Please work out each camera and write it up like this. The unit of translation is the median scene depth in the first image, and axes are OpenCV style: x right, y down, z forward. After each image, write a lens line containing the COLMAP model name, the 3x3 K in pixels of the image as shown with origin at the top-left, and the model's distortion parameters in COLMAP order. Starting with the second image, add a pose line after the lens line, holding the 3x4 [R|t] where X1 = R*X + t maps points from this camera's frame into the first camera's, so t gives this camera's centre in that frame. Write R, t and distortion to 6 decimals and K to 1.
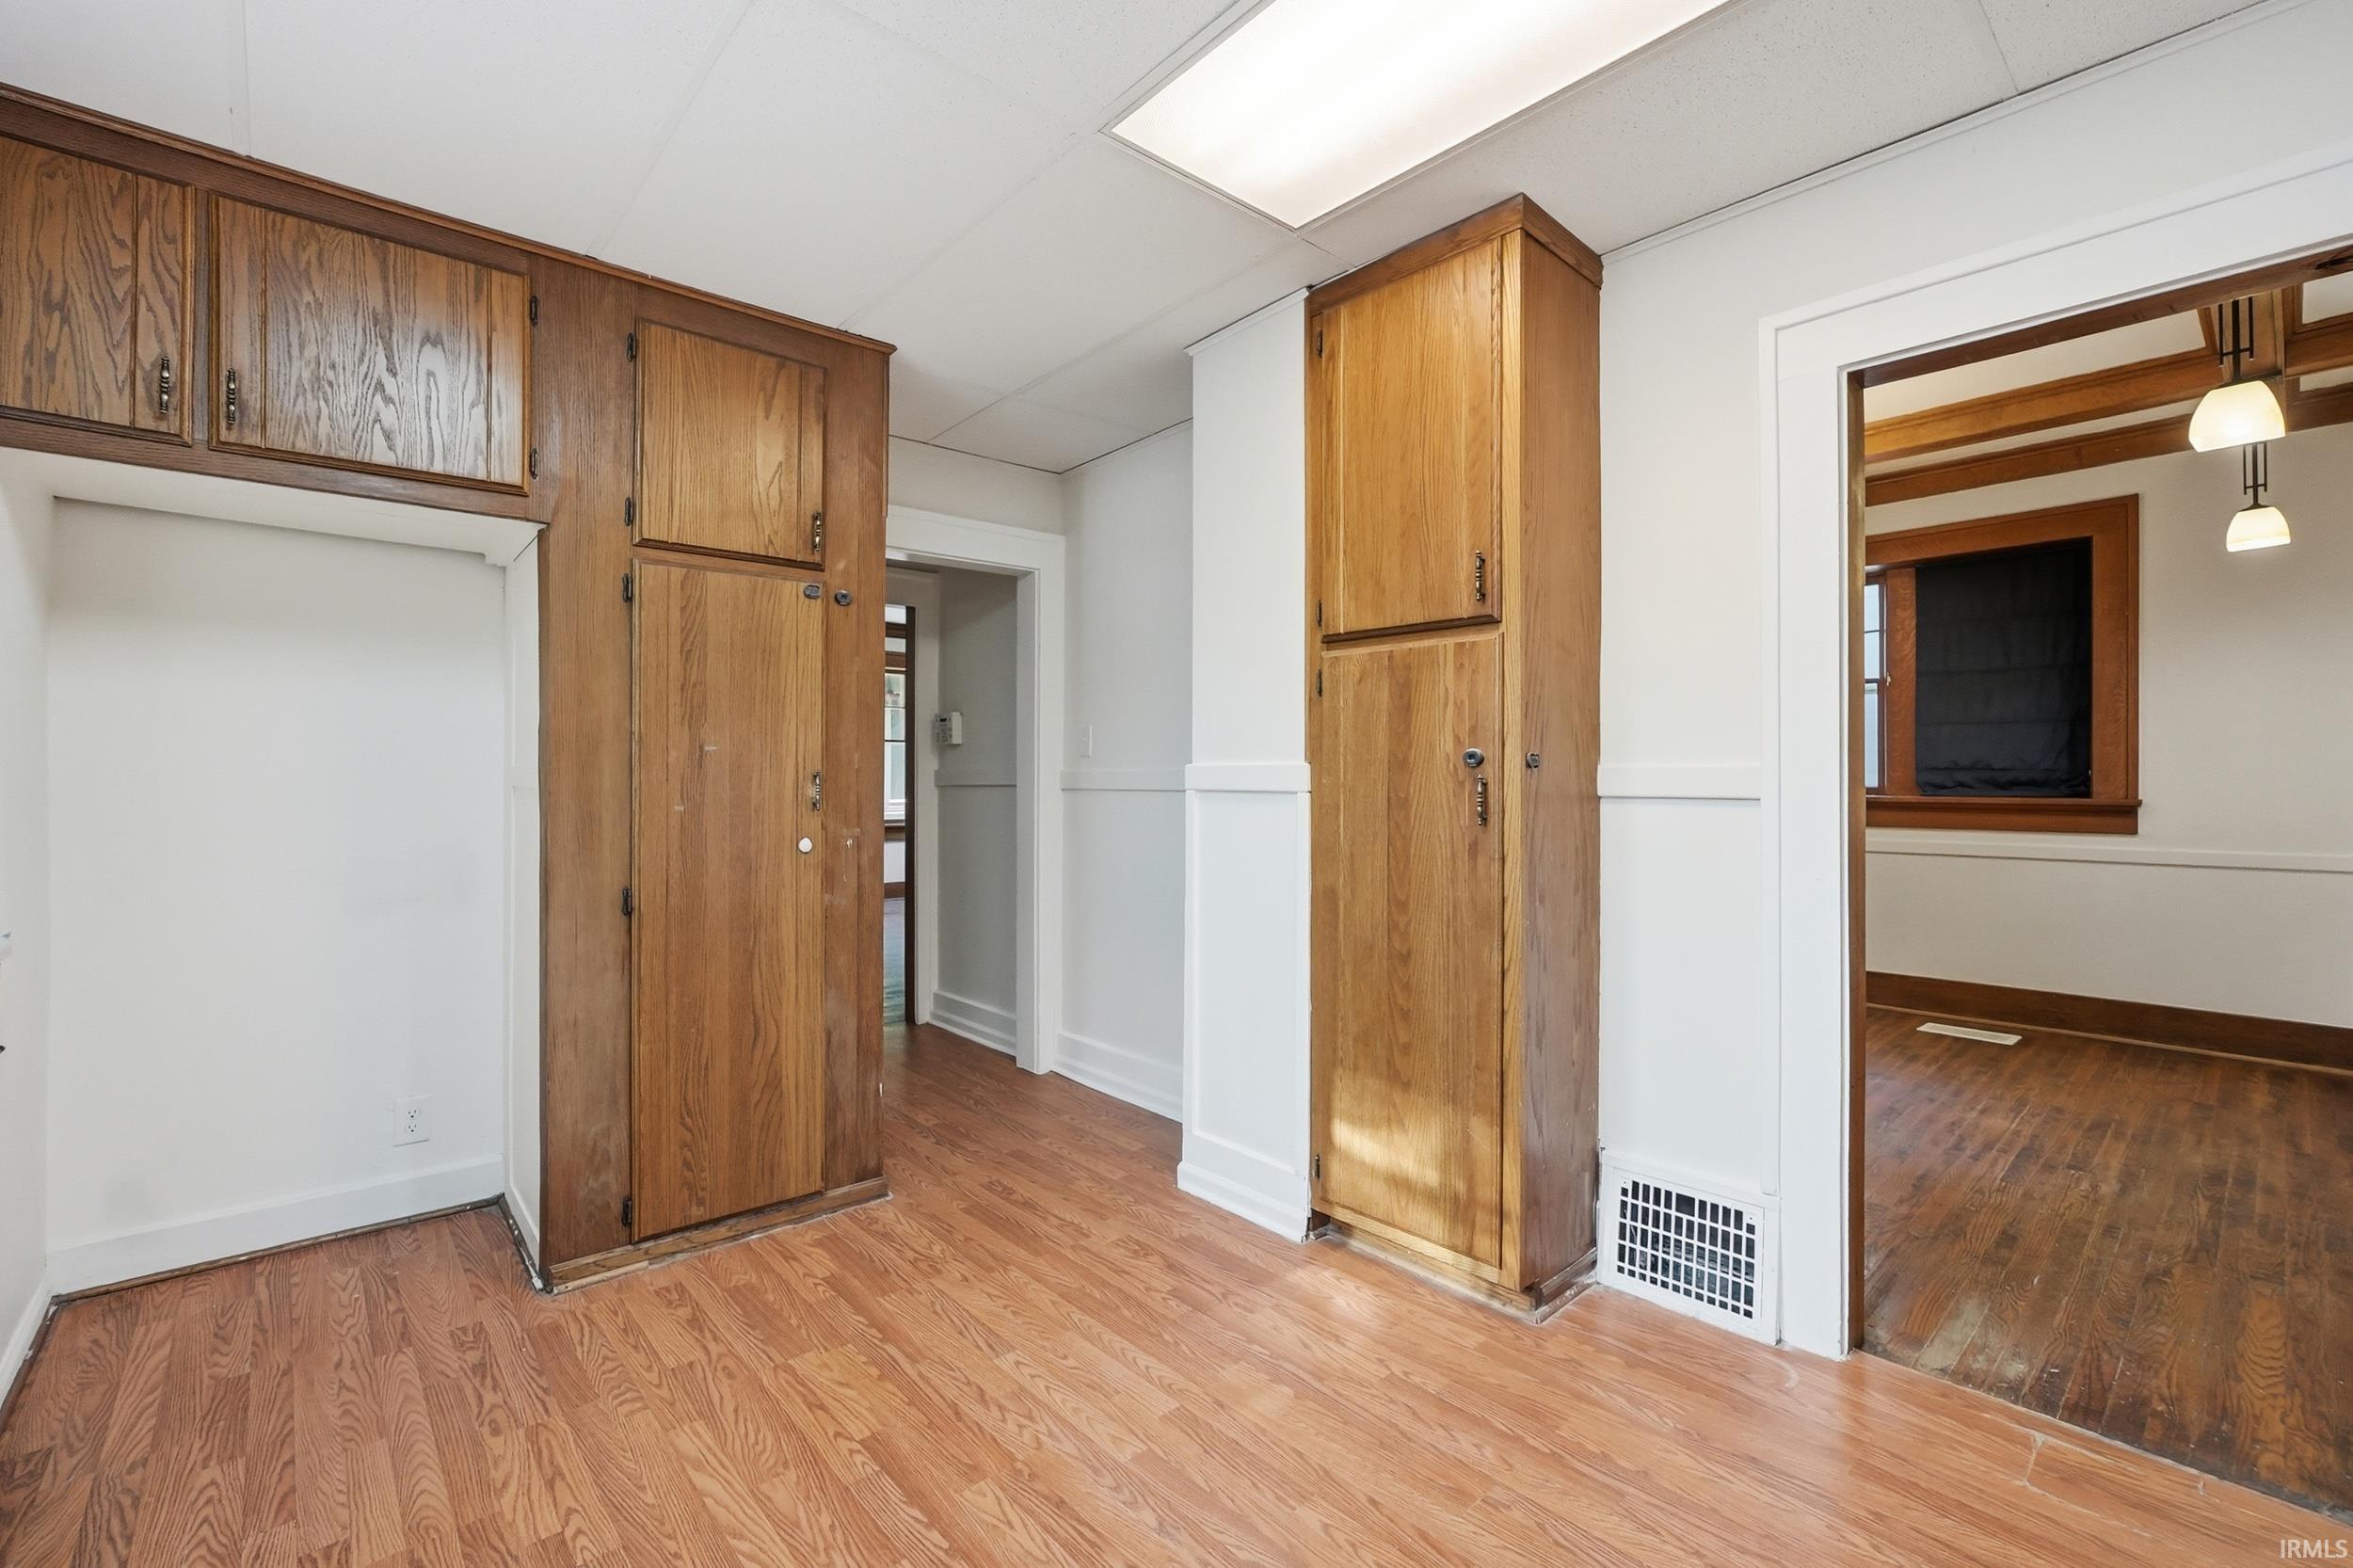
lens RADIAL K [[998.7, 0, 1173.3], [0, 998.7, 775.8], [0, 0, 1]] dist [-0.030140, 0.010948]
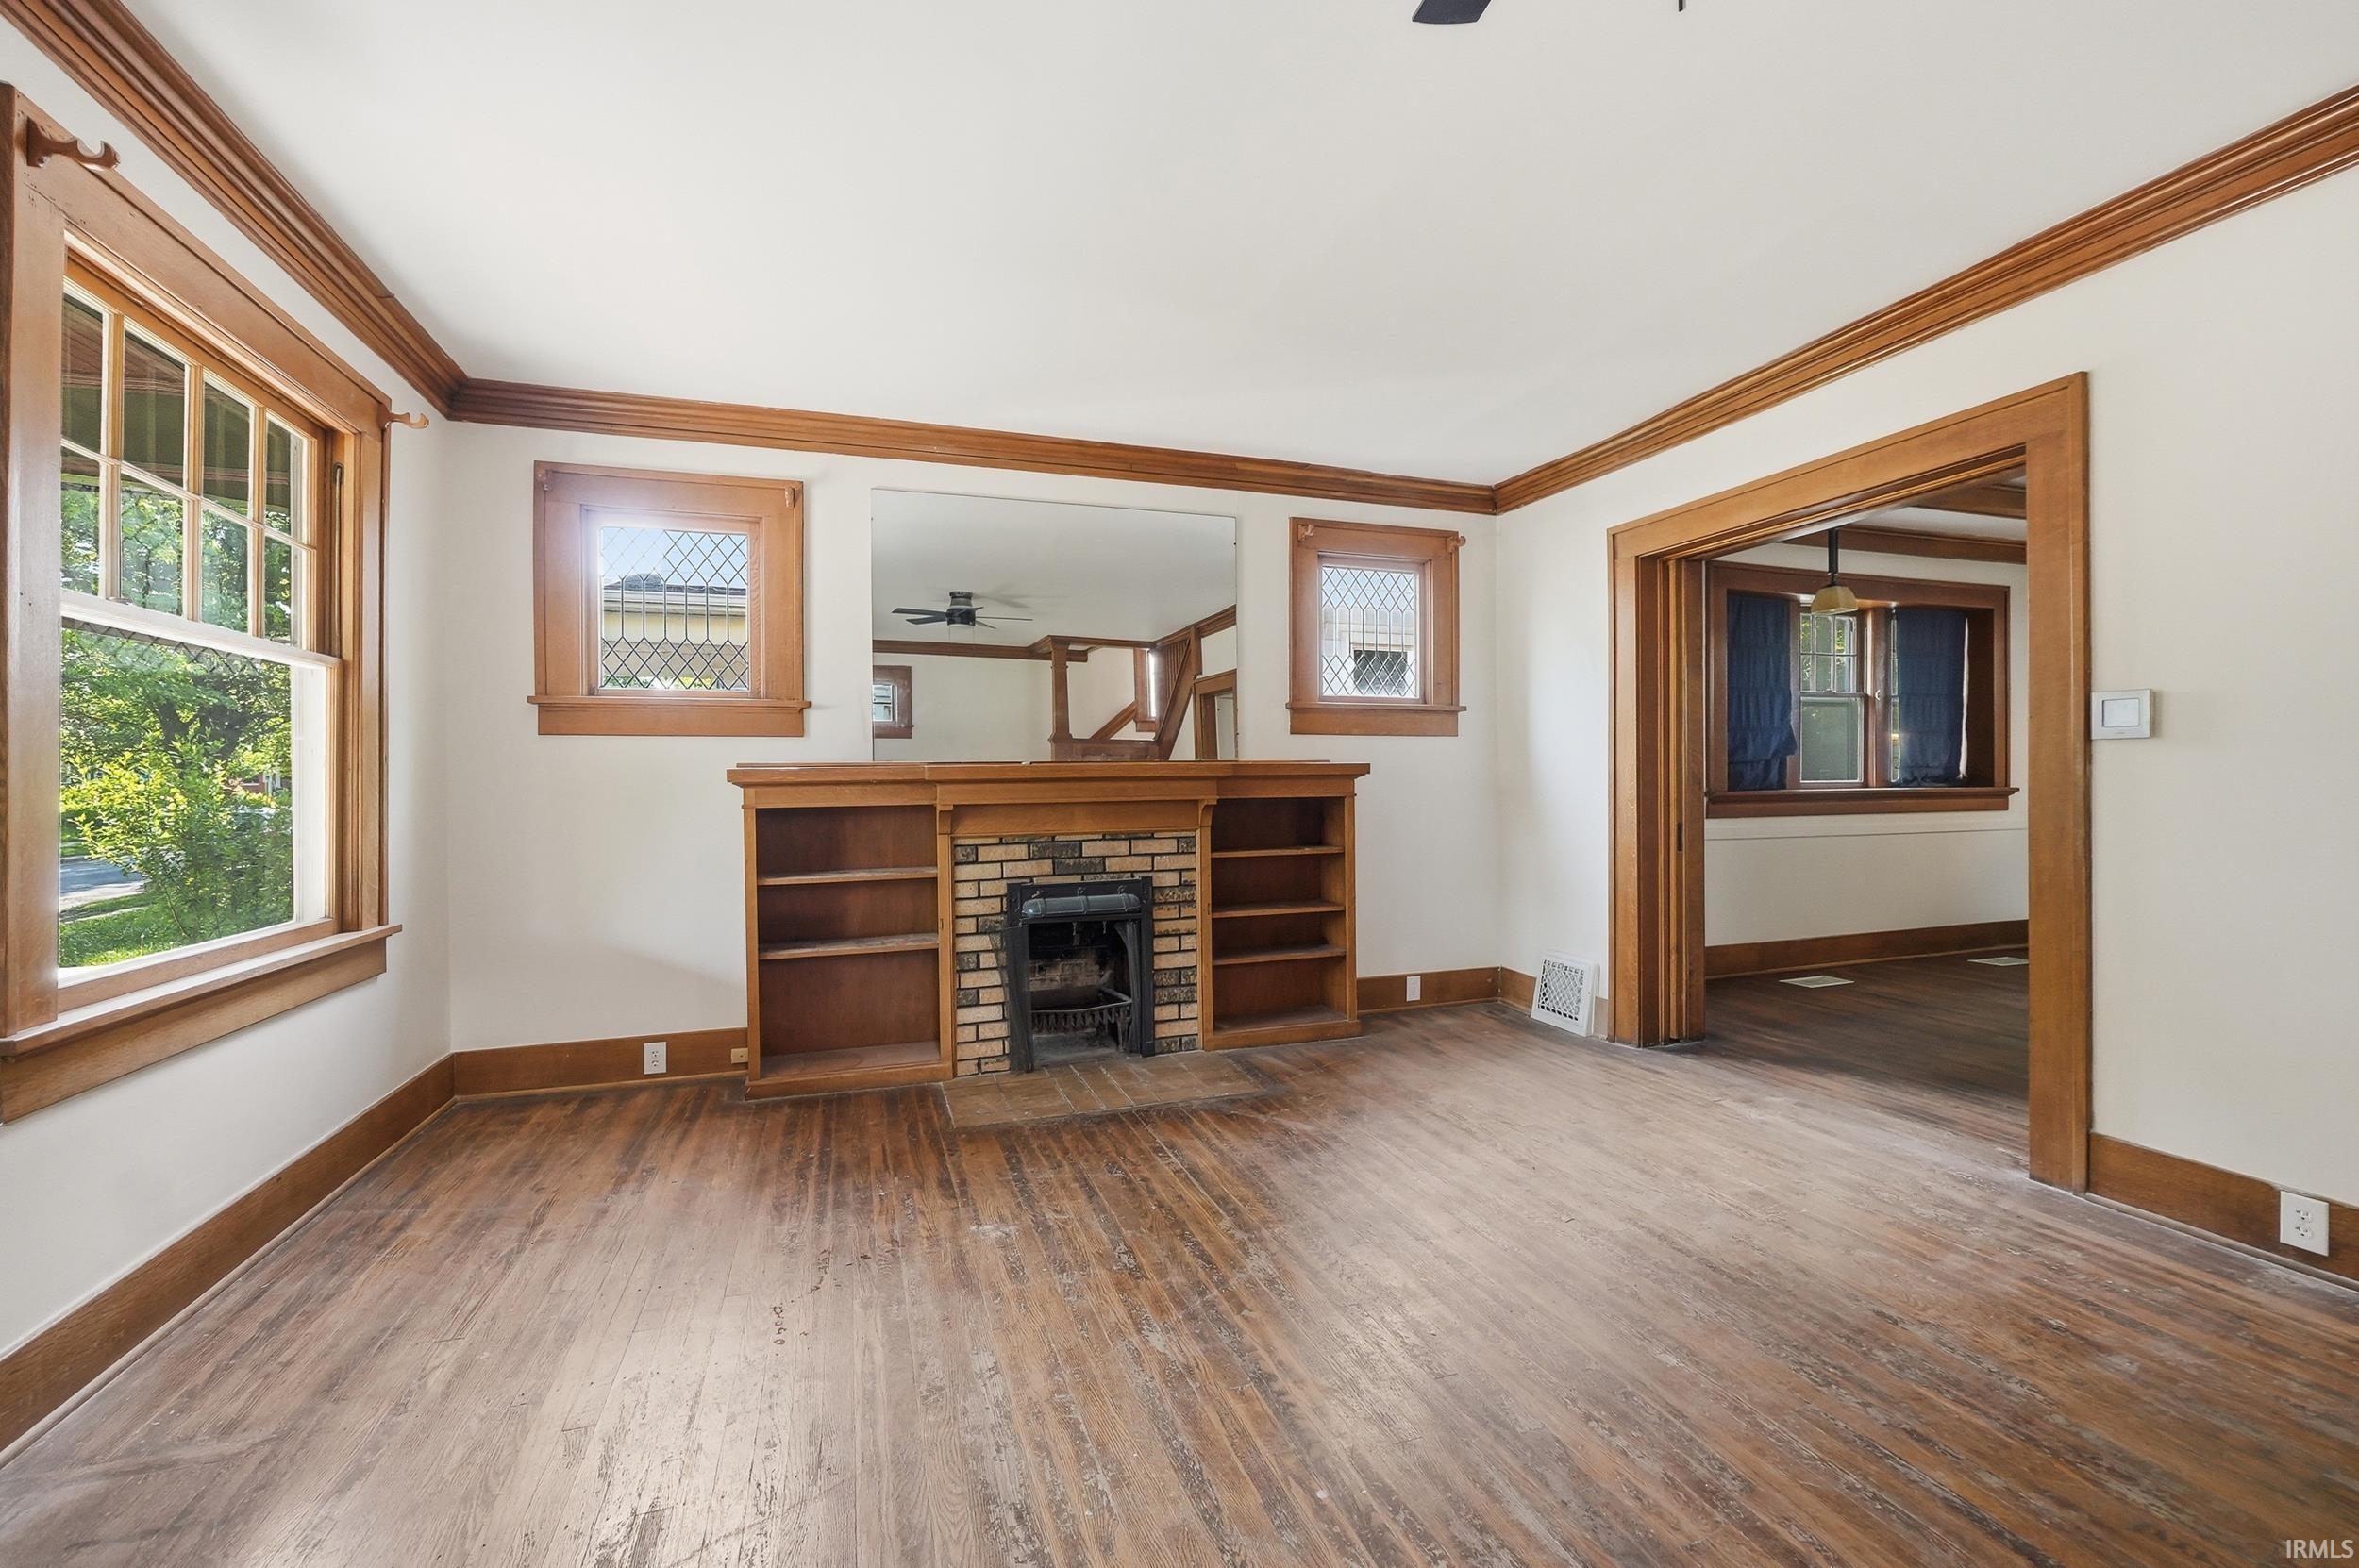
lens RADIAL K [[995.8, 0, 1185.6], [0, 995.8, 778.4], [0, 0, 1]] dist [-0.019264, 0.006035]
pose [[0.386762, 0.001501, 0.922178, -0.903763], [0.004927, 0.999981, -0.003695, 0.010172], [-0.922166, 0.005973, 0.386747, 1.567538]]
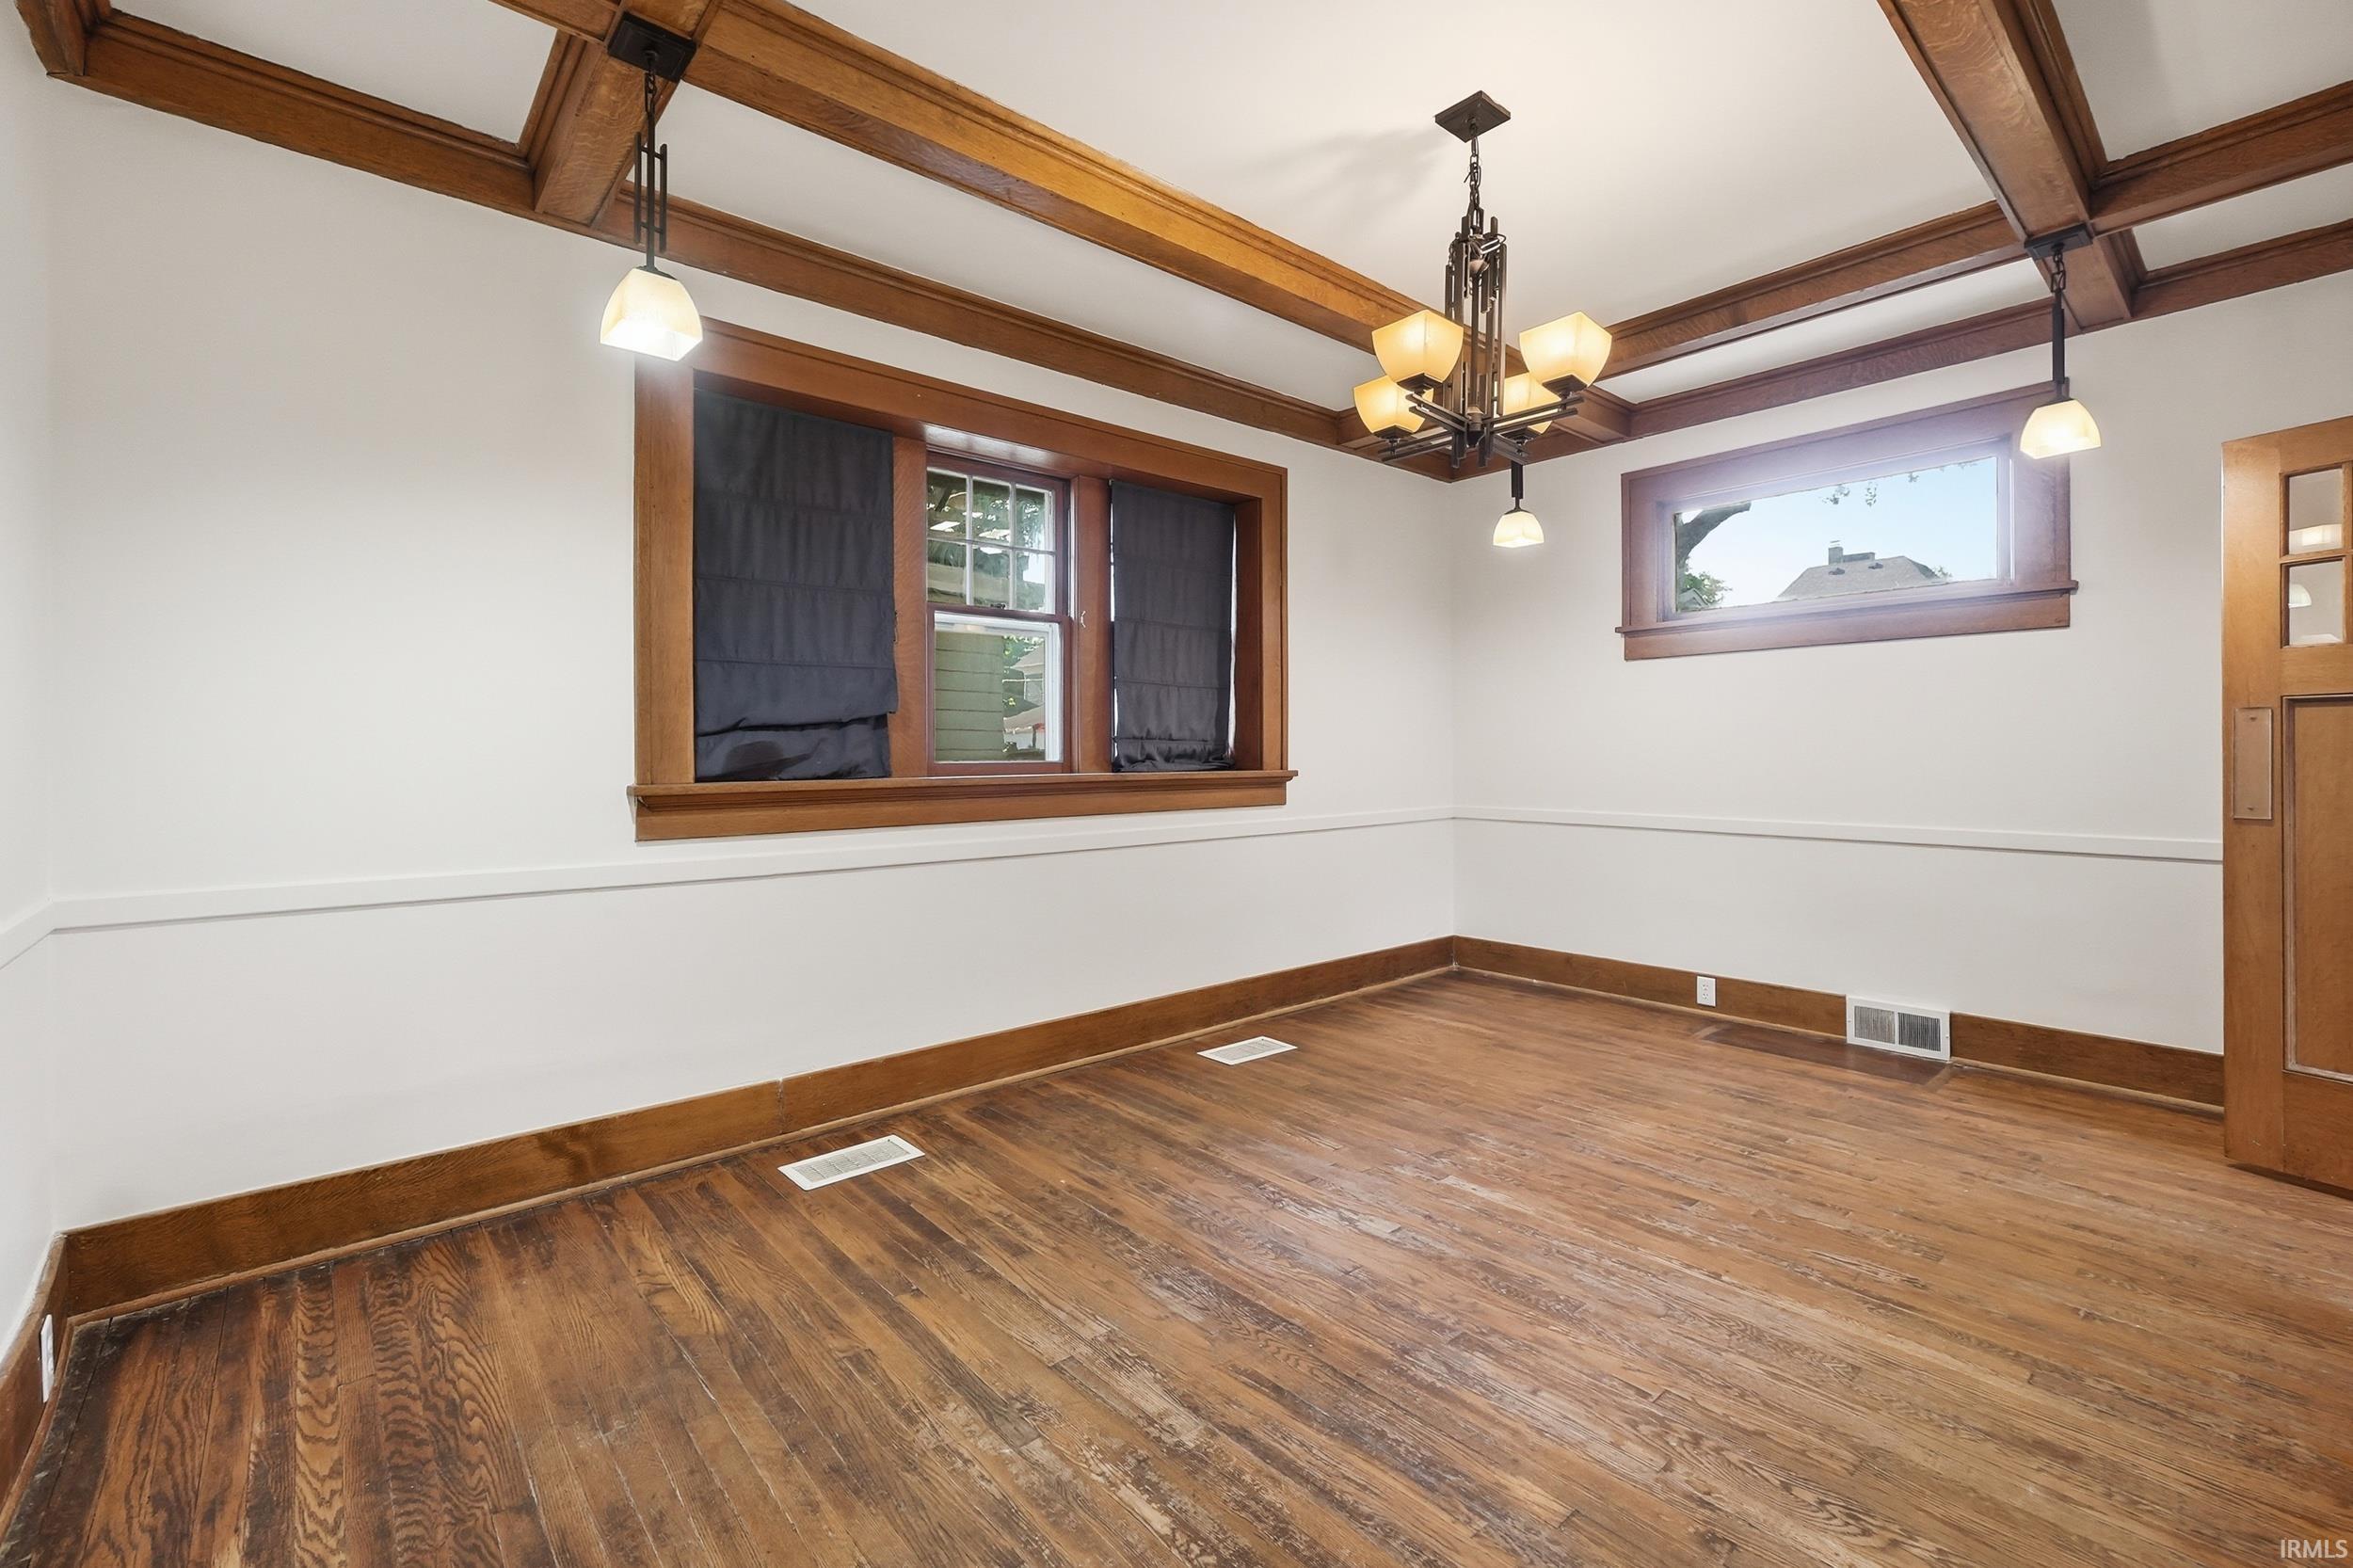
lens RADIAL K [[1007.3, 0, 1187.8], [0, 1007.3, 754.7], [0, 0, 1]] dist [-0.017272, 0.006501]
pose [[0.001146, 0.002645, 0.999996, -0.057557], [0.003546, 0.999990, -0.002649, 0.010652], [-0.999993, 0.003549, 0.001136, 1.088025]]
